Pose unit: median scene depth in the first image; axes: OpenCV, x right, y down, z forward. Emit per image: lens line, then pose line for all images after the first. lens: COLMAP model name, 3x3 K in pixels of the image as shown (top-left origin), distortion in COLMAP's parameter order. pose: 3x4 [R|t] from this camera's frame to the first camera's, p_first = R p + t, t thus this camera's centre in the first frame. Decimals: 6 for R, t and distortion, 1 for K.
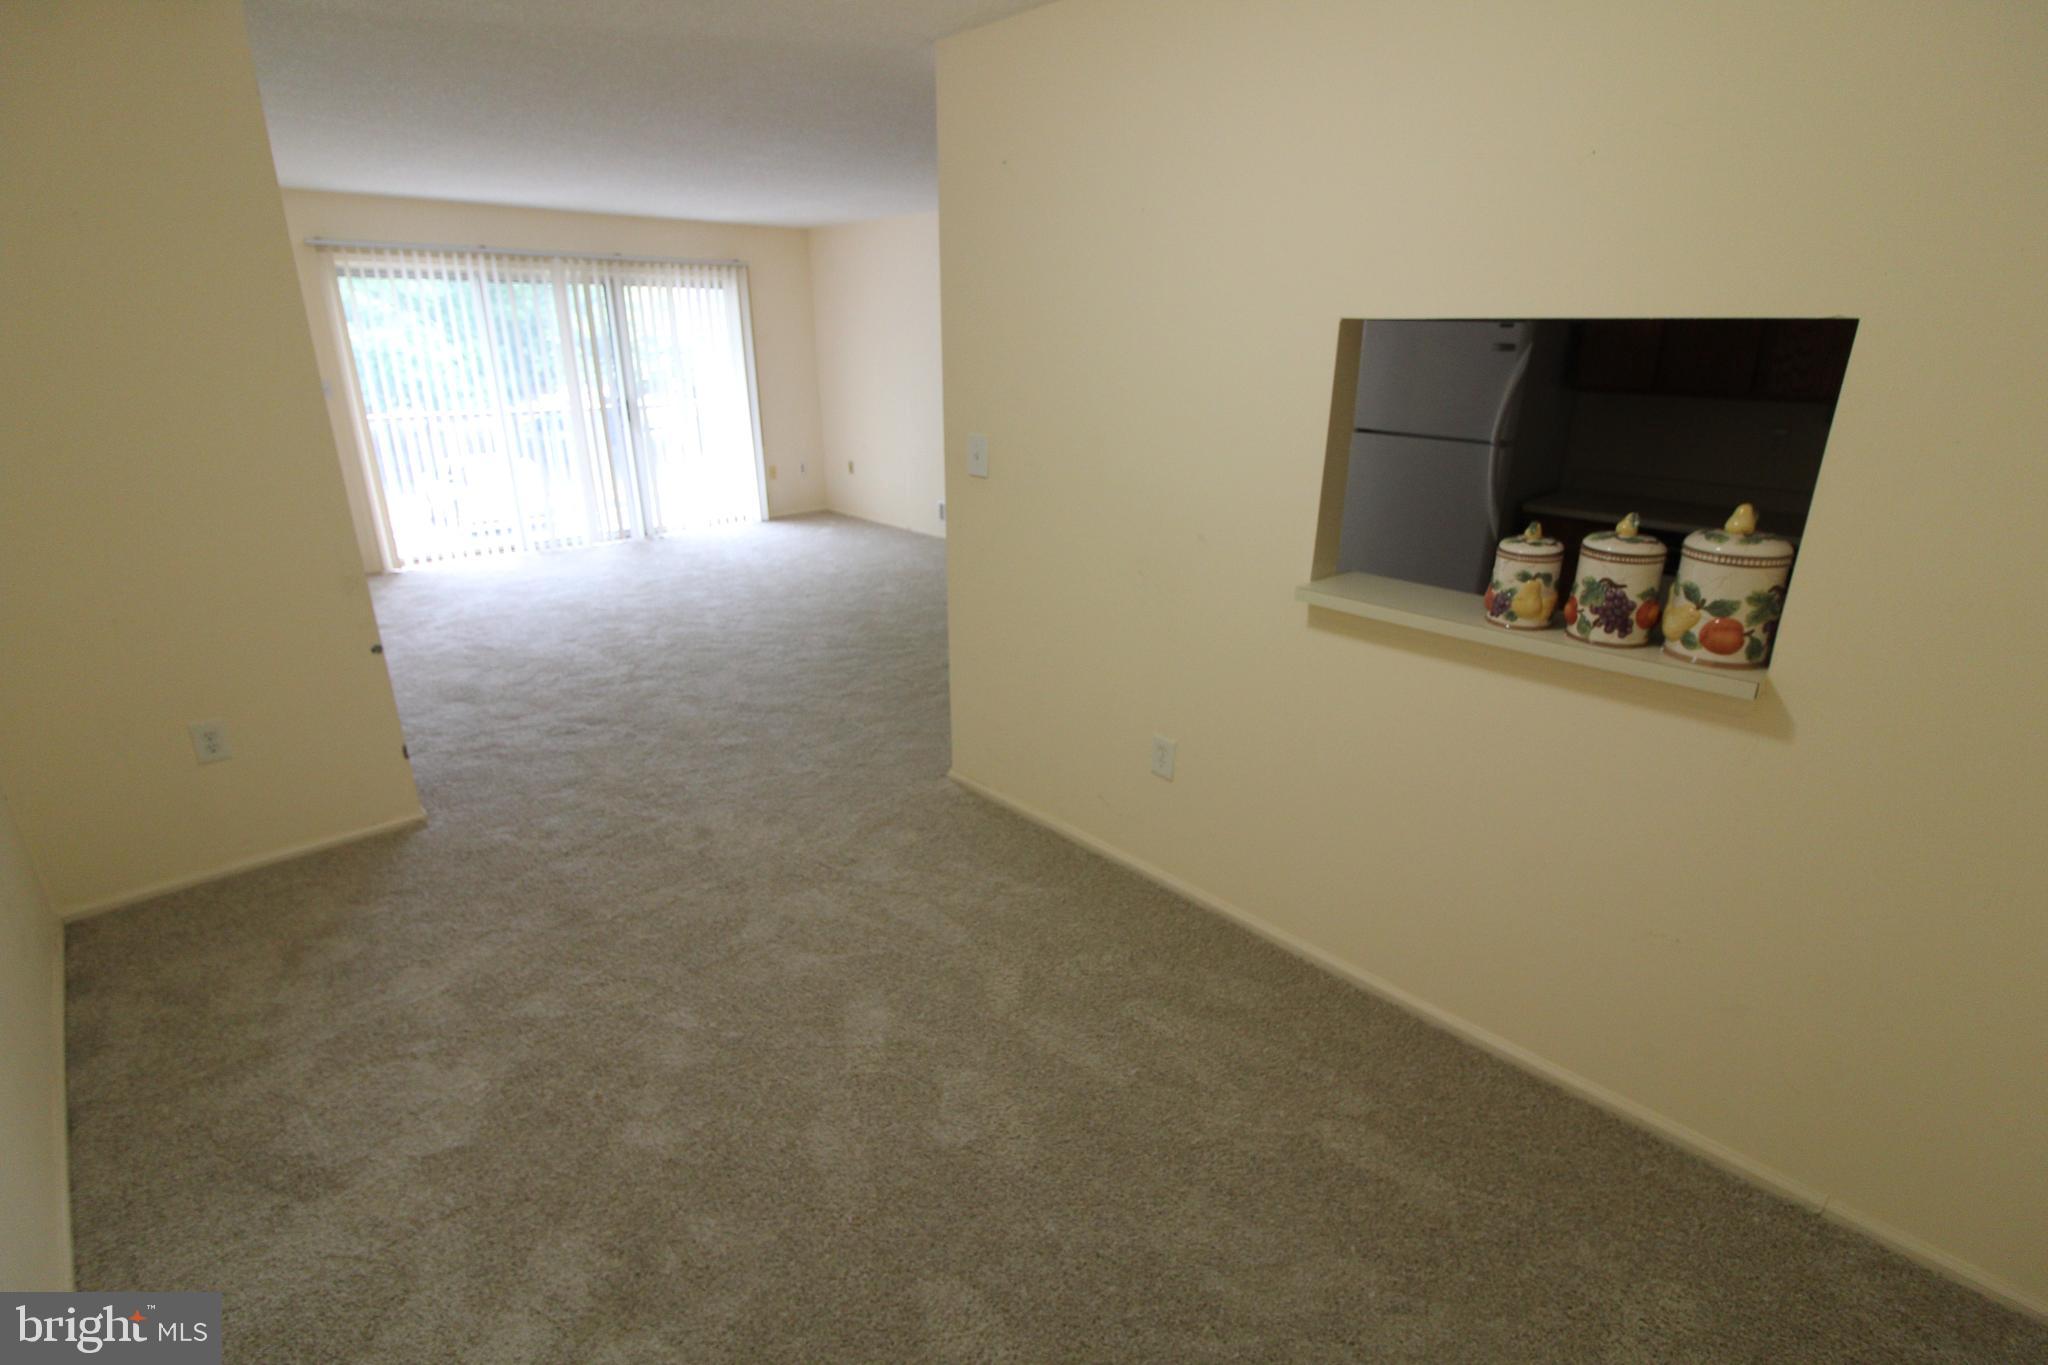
lens RADIAL K [[949.1, 0, 1034.4], [0, 949.1, 650.0], [0, 0, 1]] dist [0.002571, -0.014905]
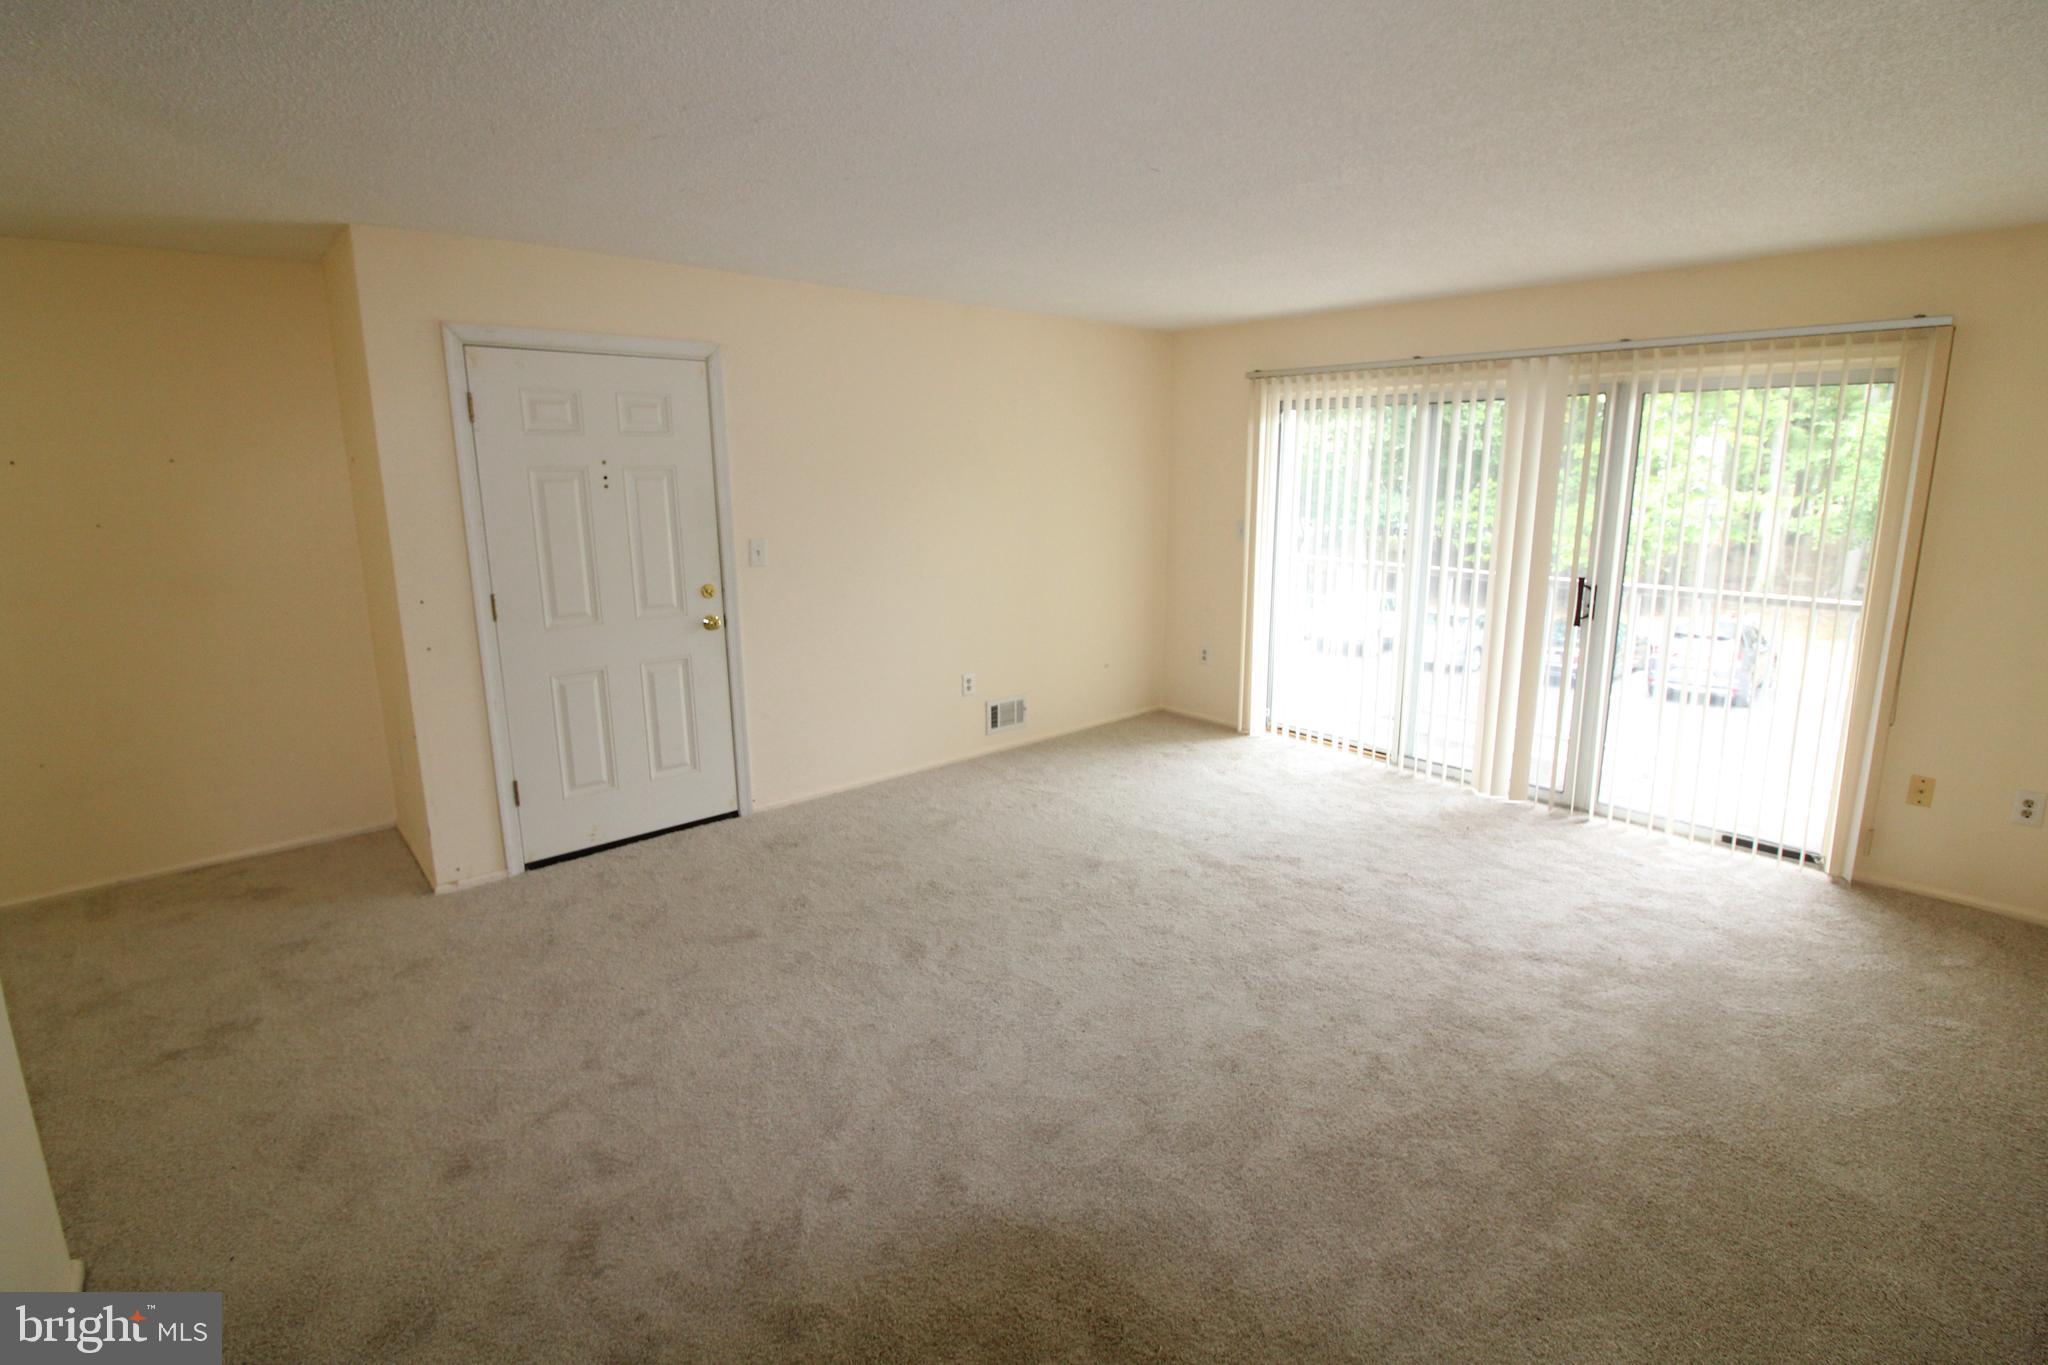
lens RADIAL K [[949.1, 0, 1034.4], [0, 949.1, 650.0], [0, 0, 1]] dist [0.002571, -0.014905]
pose [[-0.033302, 0.183241, -0.982504, 0.181975], [-0.318822, 0.929742, 0.184207, -0.253304], [0.947229, 0.319378, 0.027460, 0.760208]]
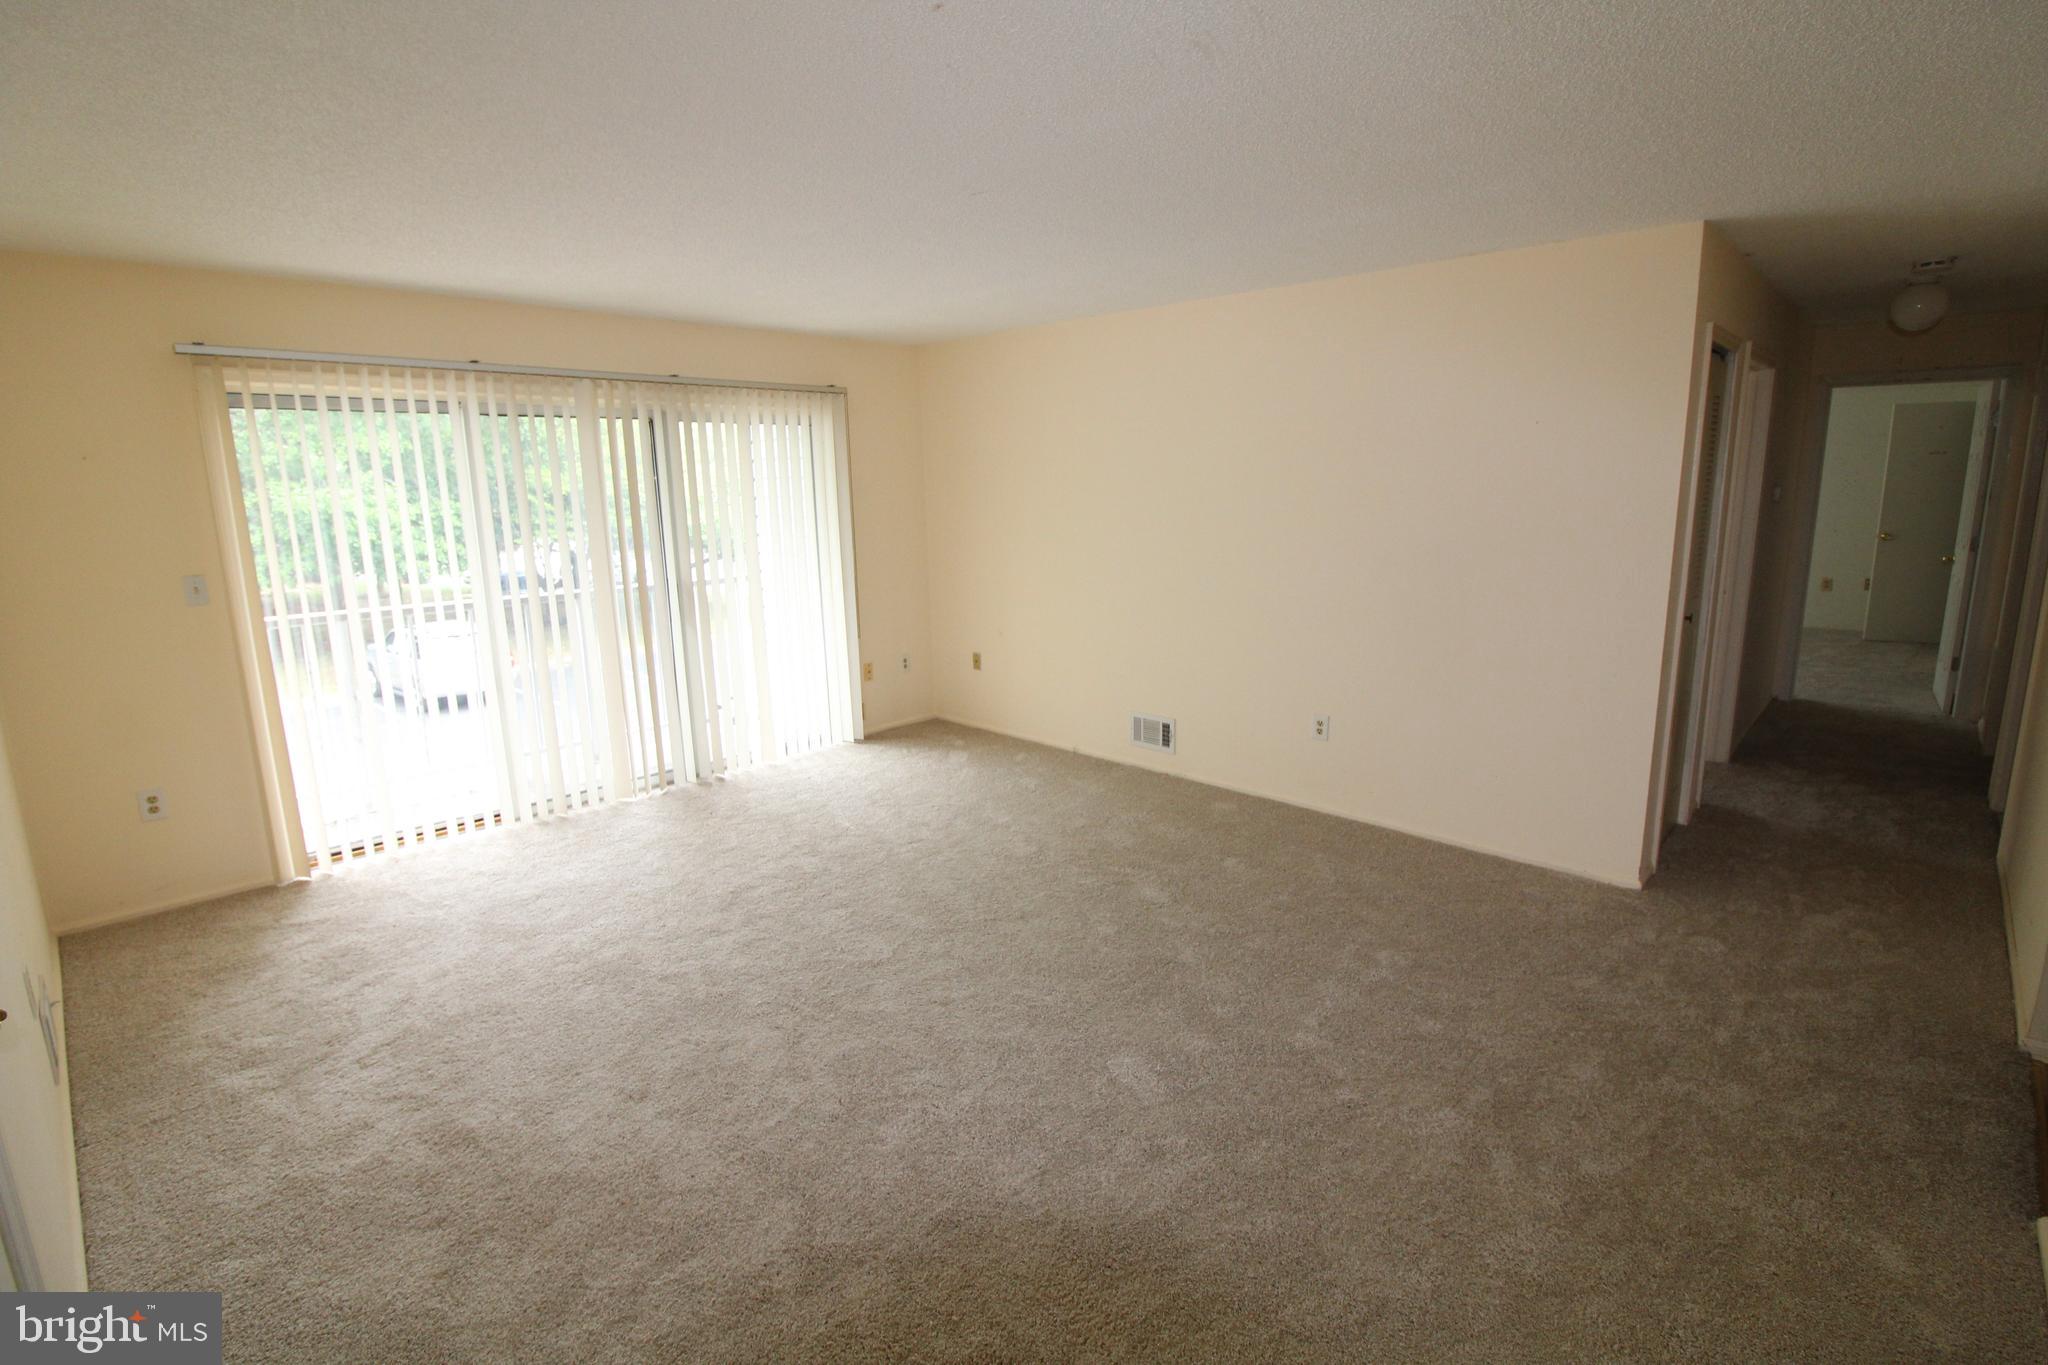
lens RADIAL K [[949.1, 0, 1034.4], [0, 949.1, 650.0], [0, 0, 1]] dist [0.002571, -0.014905]
pose [[0.998608, -0.029976, 0.043392, -0.233086], [0.035860, 0.989234, -0.141878, -0.125664], [-0.038672, 0.143237, 0.988933, 0.371277]]
